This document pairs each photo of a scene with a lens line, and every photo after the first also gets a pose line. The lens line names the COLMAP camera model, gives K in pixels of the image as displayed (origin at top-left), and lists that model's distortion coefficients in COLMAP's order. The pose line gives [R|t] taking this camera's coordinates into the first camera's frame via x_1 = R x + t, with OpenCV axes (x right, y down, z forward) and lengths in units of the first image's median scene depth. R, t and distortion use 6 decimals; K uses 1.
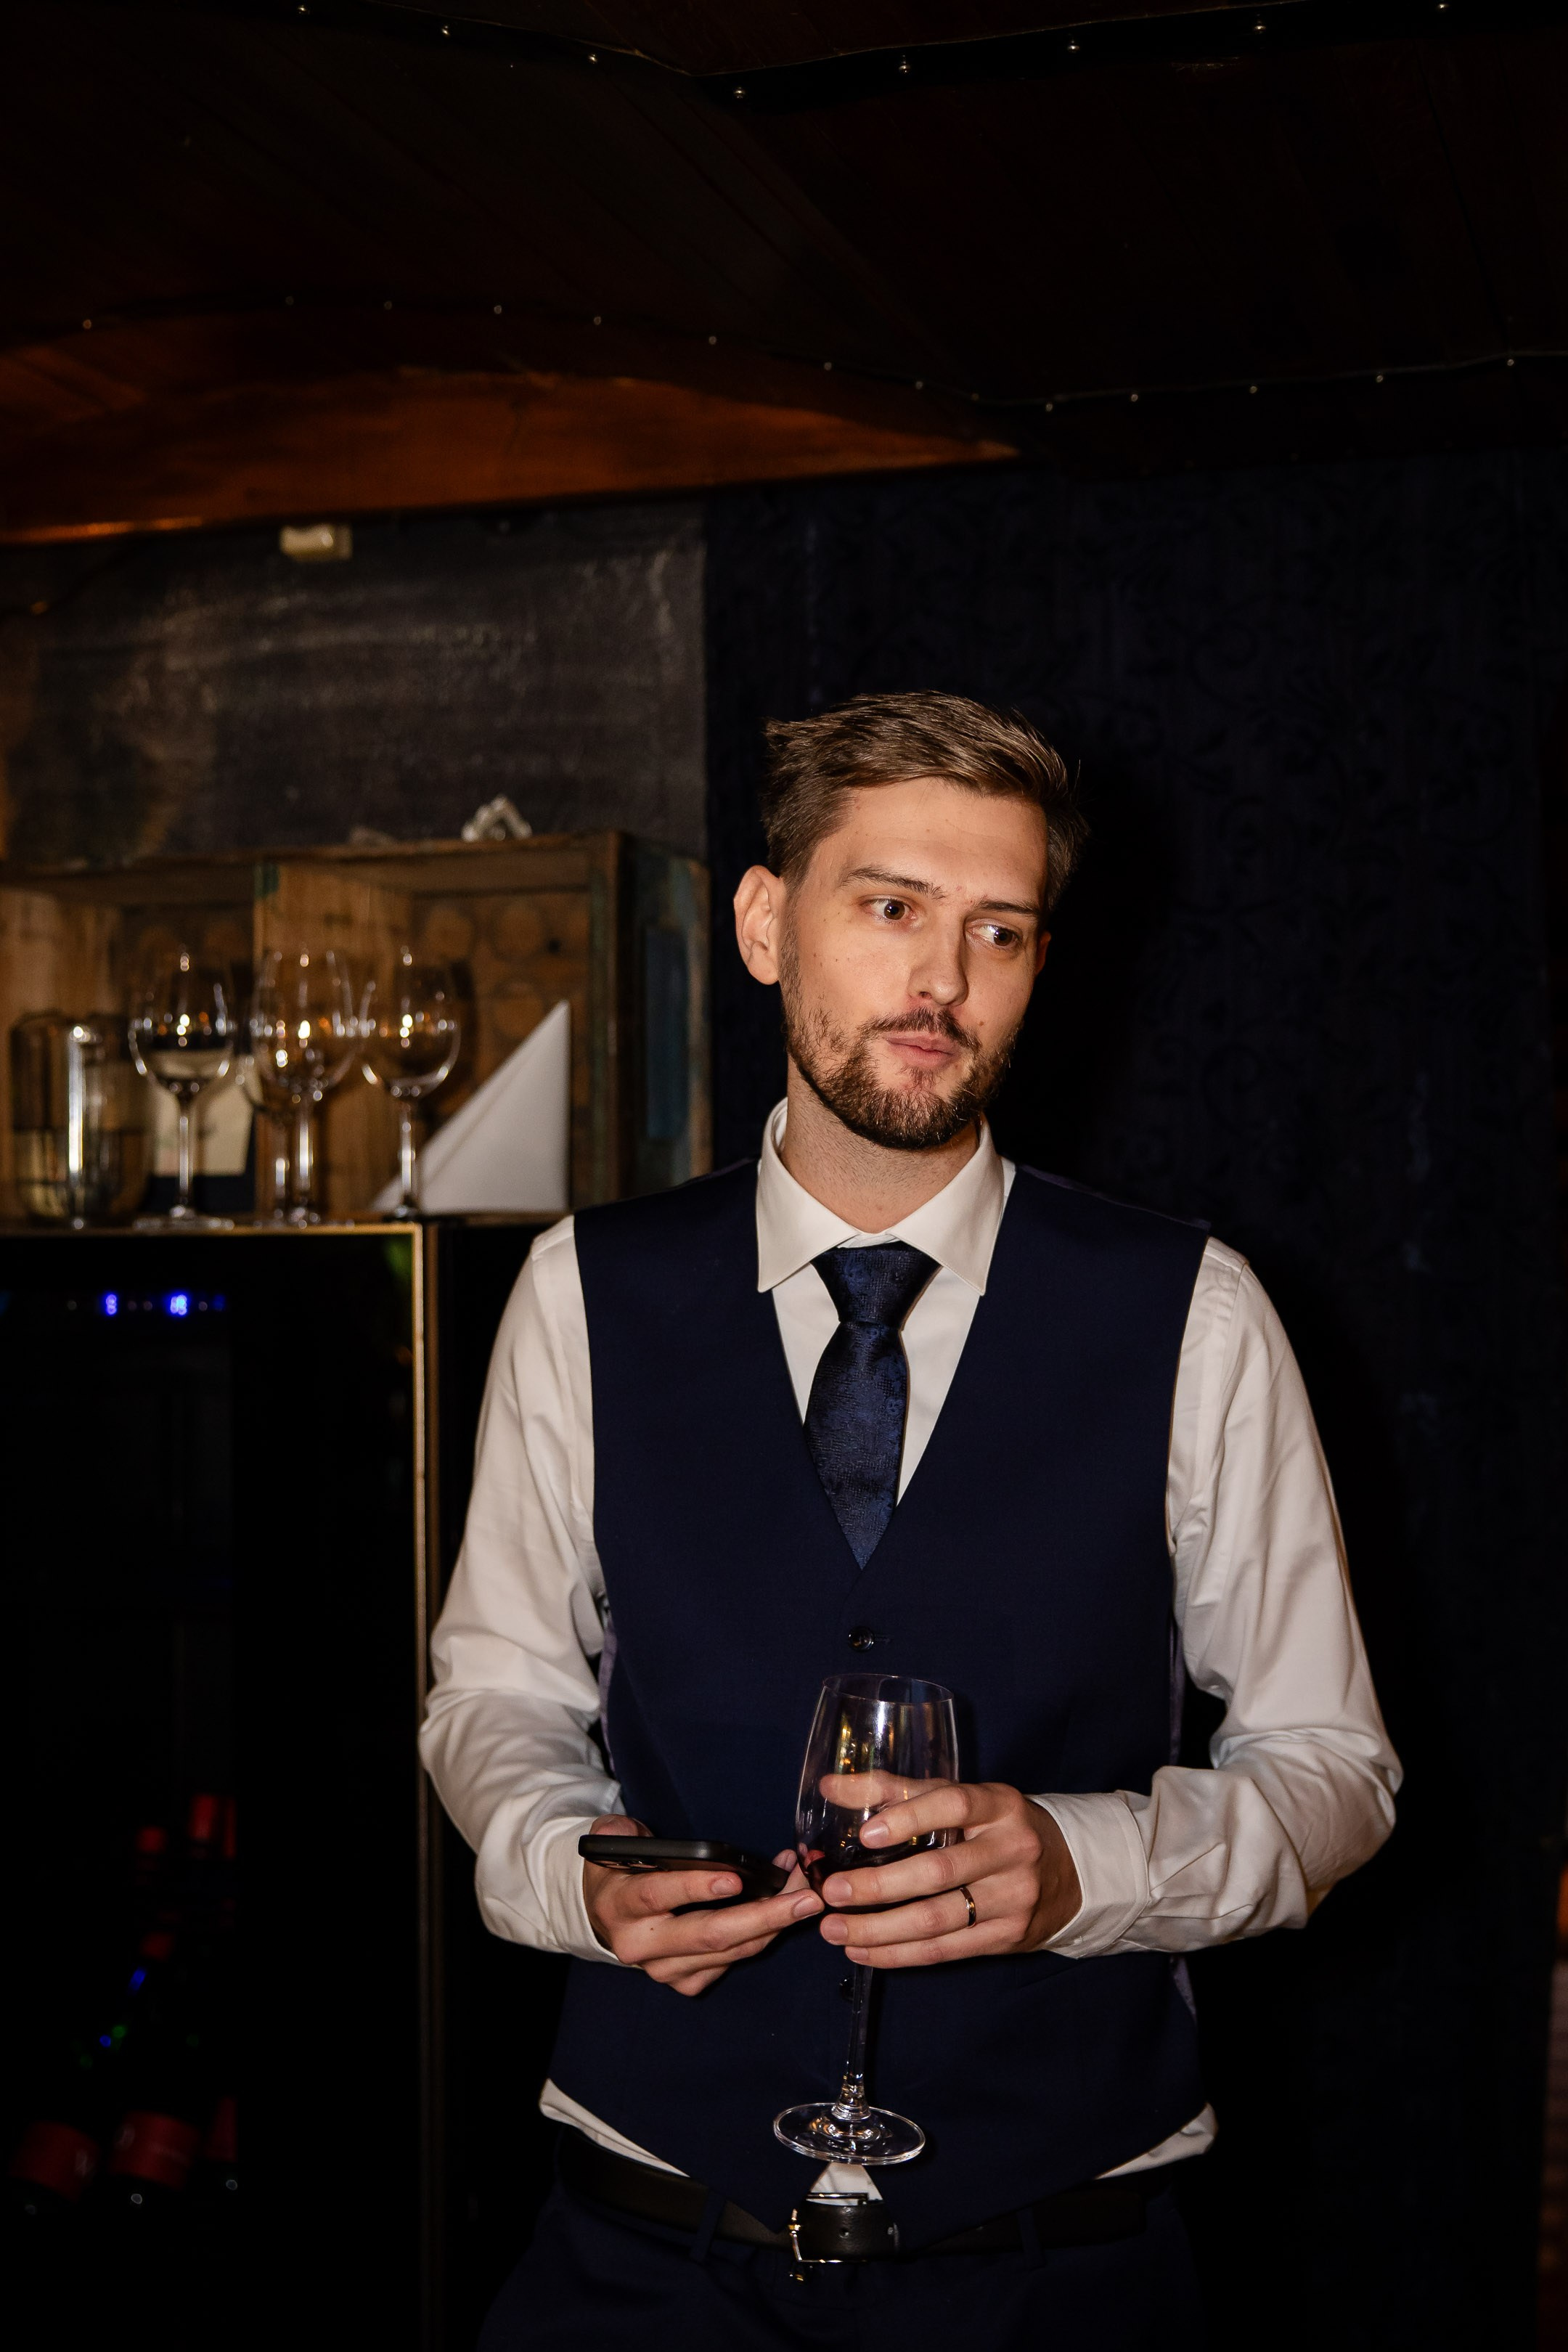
lens RADIAL K [[2815.8, 0, 784.0], [0, 2815.8, 1176.0], [0, 0, 1]] dist [0.051301, 0.015851]
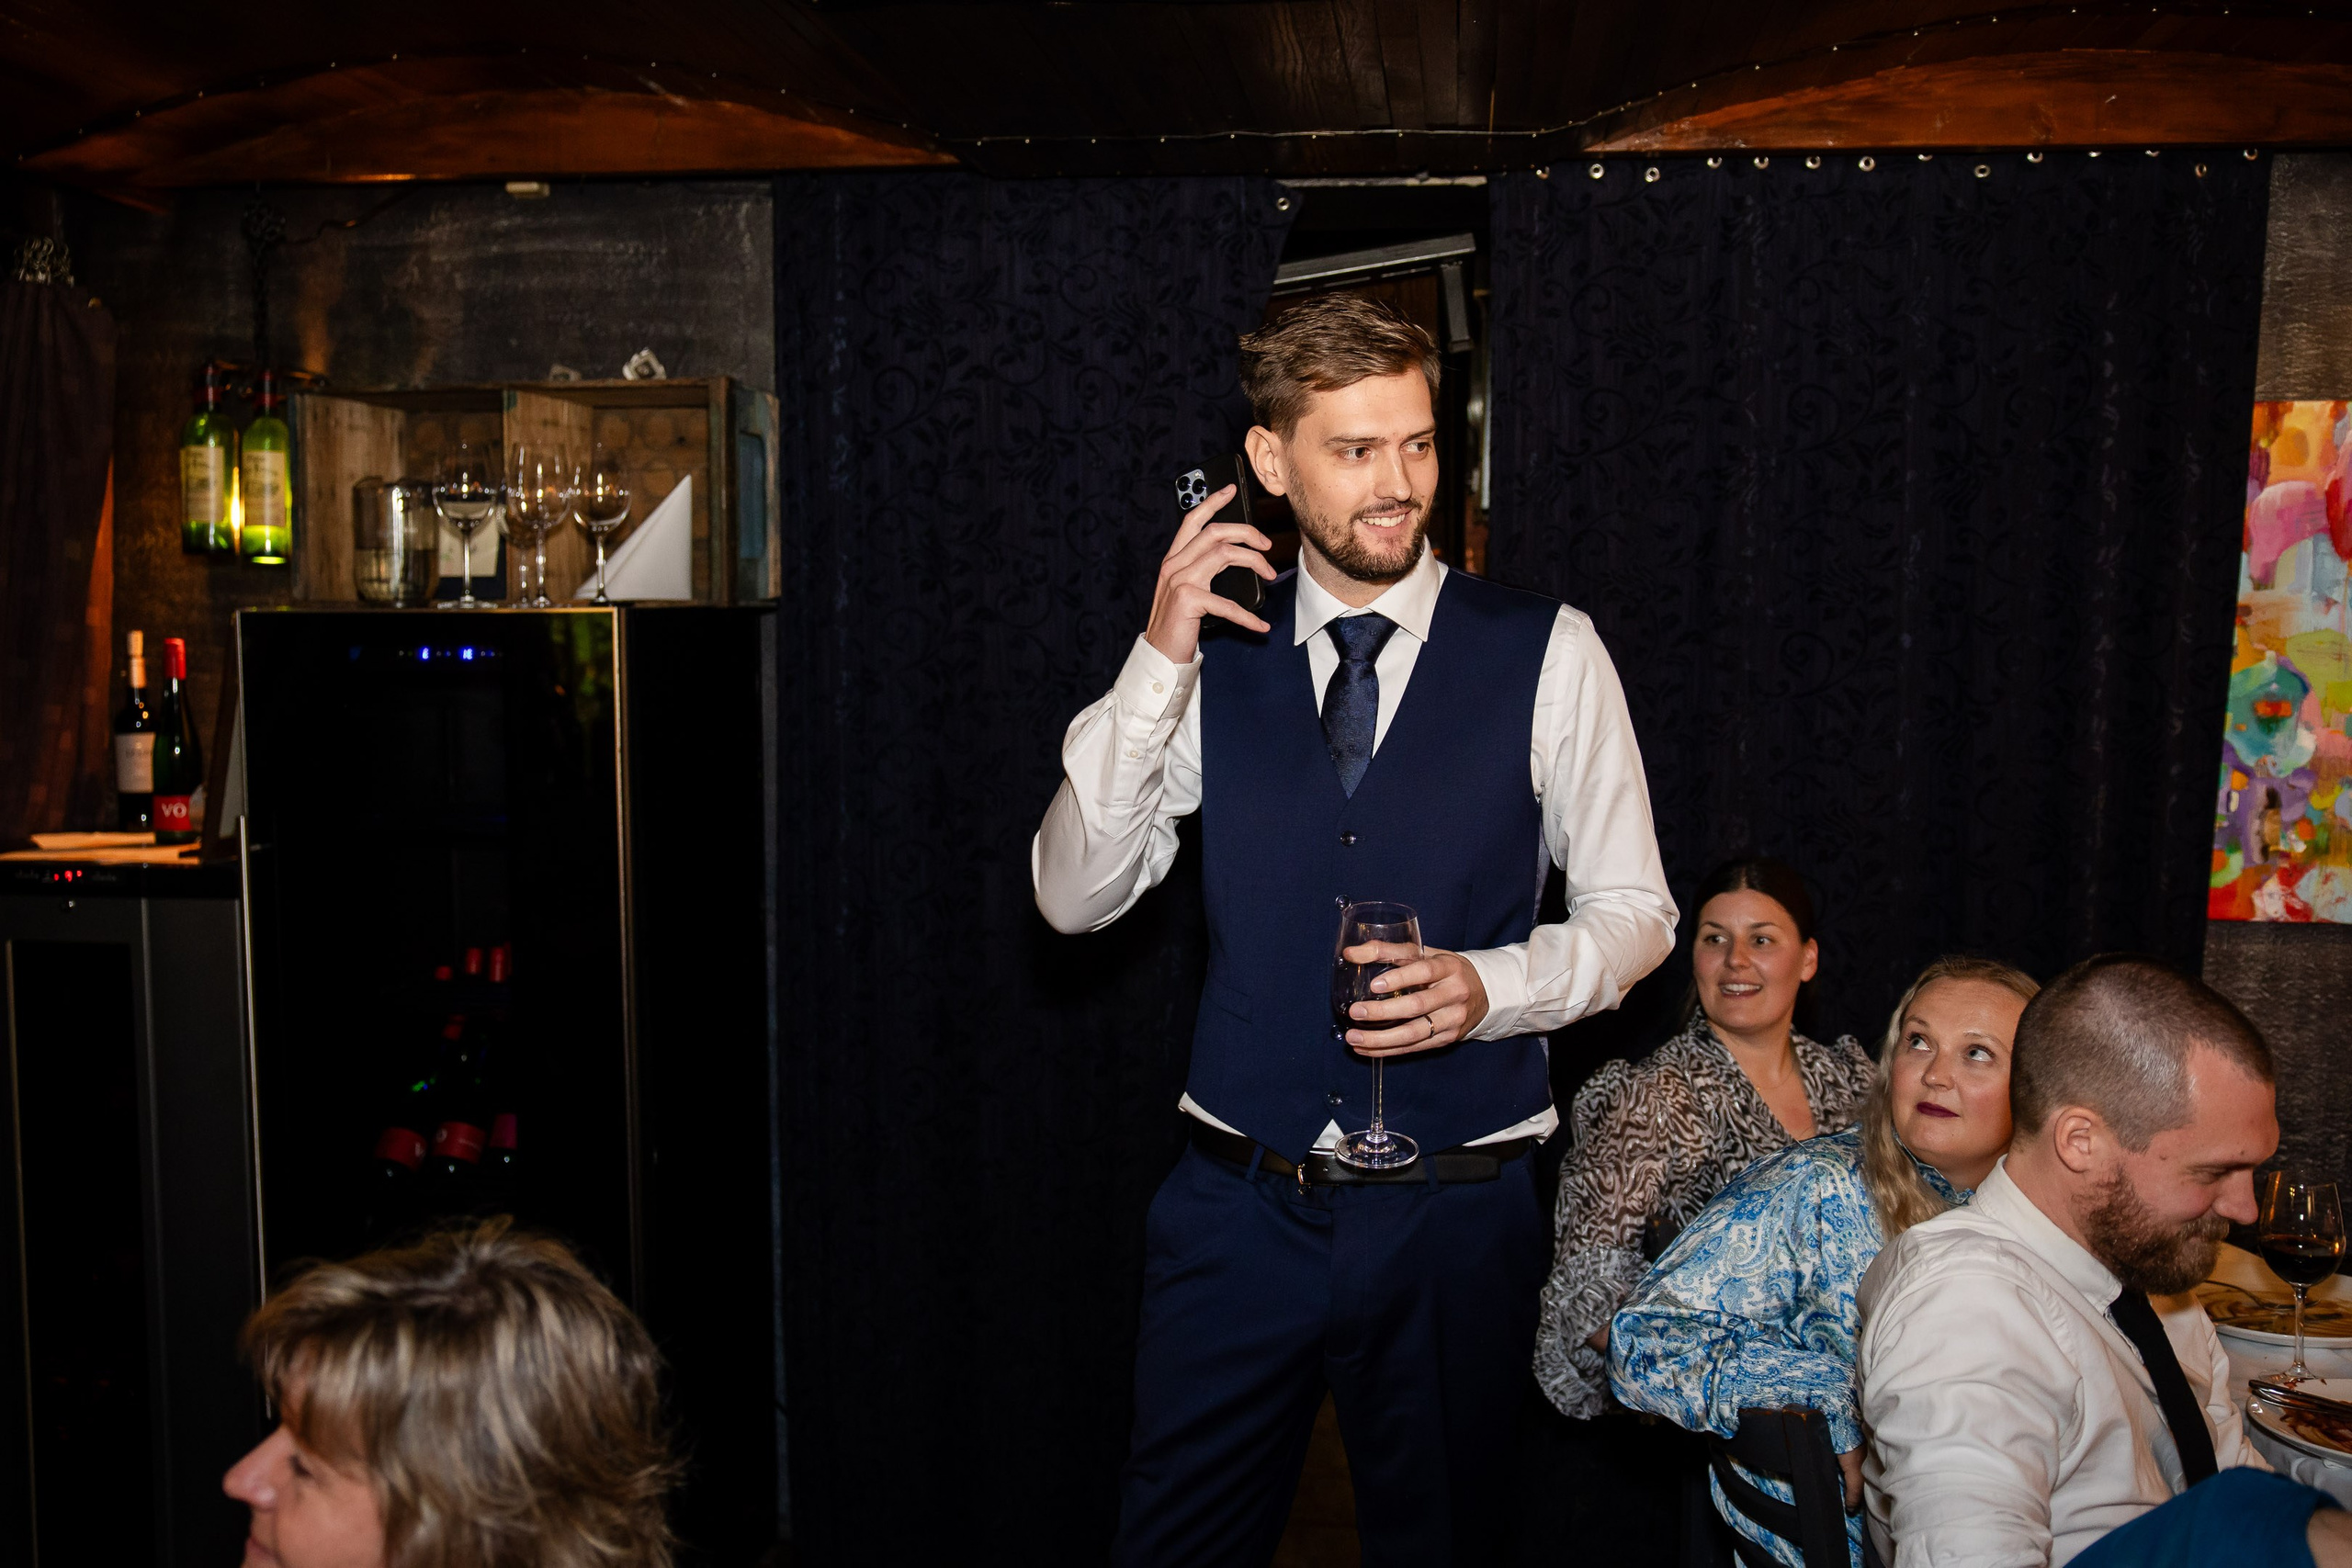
lens RADIAL K [[2076.0, 0, 1176.0], [0, 2076.0, 784.0], [0, 0, 1]] dist [-0.061552, 0.090622]
pose [[0.982353, -0.006673, 0.186917, -0.023984], [-0.011221, 0.995461, 0.094511, 0.001500], [-0.186699, -0.094941, 0.977819, -0.266890]]
